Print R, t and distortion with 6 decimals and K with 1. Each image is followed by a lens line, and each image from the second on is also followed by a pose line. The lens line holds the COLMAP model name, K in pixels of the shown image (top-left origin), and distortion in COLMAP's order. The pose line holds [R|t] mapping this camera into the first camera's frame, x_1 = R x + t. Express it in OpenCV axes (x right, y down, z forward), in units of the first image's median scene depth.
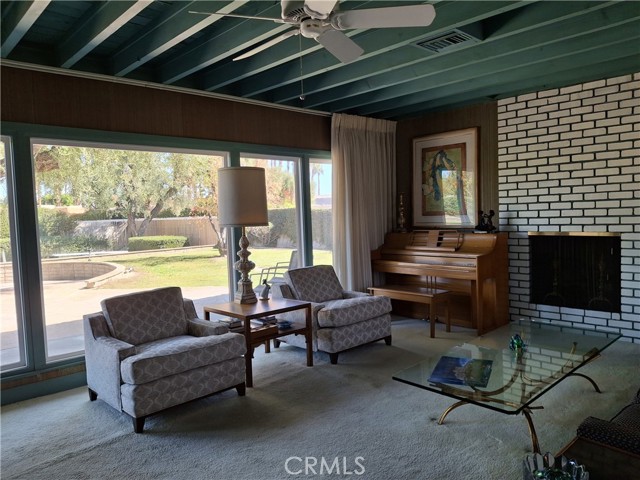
lens RADIAL K [[478.3, 0, 319.6], [0, 478.3, 234.3], [0, 0, 1]] dist [0.007815, -0.003656]
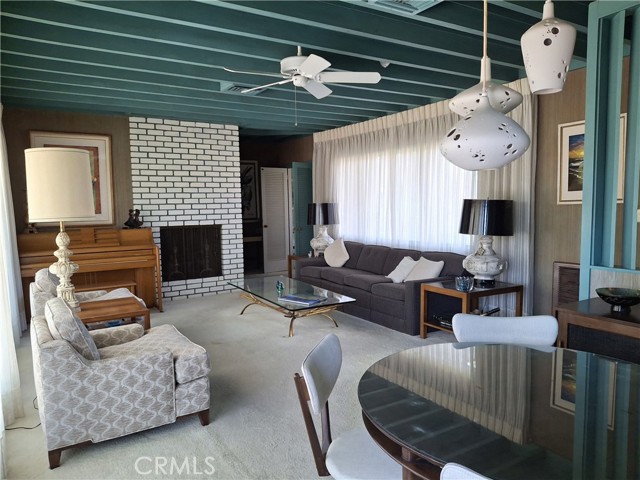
lens RADIAL K [[478.3, 0, 319.1], [0, 478.3, 243.7], [0, 0, 1]] dist [0.007815, -0.003656]
pose [[0.198490, -0.056970, 0.978446, -0.775740], [0.050466, 0.997579, 0.047846, 0.000464], [-0.978803, 0.039881, 0.200884, 0.344872]]
